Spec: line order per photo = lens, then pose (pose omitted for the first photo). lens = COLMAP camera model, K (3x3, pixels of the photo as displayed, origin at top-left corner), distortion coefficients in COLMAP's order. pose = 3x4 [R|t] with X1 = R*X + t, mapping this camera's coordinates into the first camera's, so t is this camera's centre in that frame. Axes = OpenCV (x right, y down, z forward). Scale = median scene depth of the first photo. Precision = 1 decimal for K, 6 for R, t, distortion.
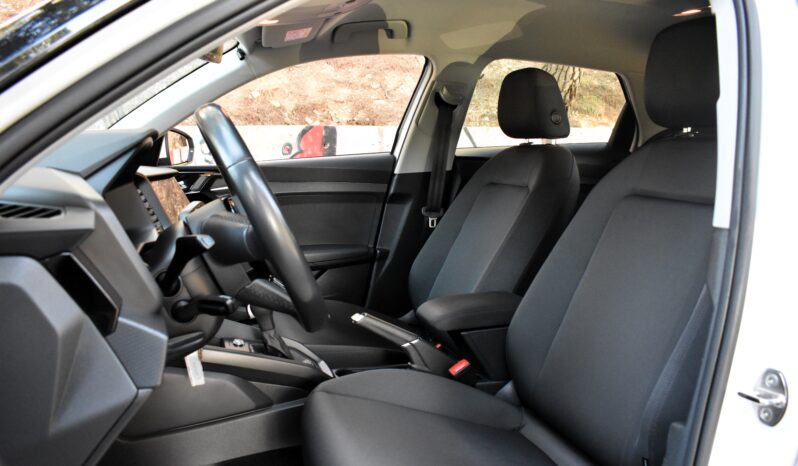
lens RADIAL K [[625.7, 0, 398.2], [0, 625.7, 247.6], [0, 0, 1]] dist [-0.093077, 0.004607]
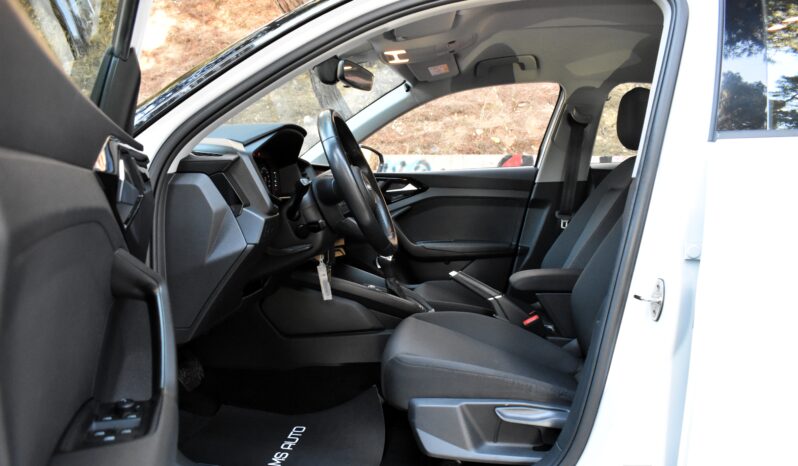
lens RADIAL K [[625.7, 0, 398.2], [0, 625.7, 247.6], [0, 0, 1]] dist [-0.093077, 0.004607]
pose [[0.917536, 0.043503, -0.395265, 0.243424], [-0.072187, 0.995704, -0.057981, 0.098528], [0.391045, 0.081732, 0.916735, -0.190632]]
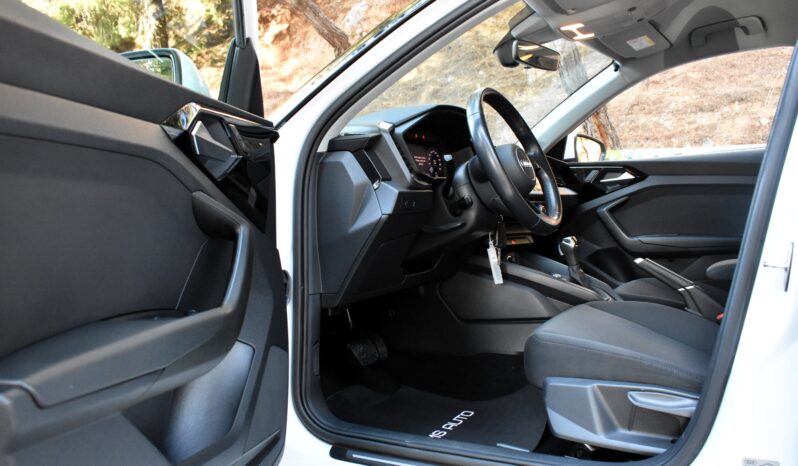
lens RADIAL K [[676.7, 0, 401.6], [0, 676.7, 249.9], [0, 0, 1]] dist [-0.097159, -0.002669]
pose [[0.668156, 0.039311, -0.742982, 0.407471], [-0.106484, 0.993375, -0.043201, 0.135472], [0.736361, 0.107981, 0.667916, -0.145080]]
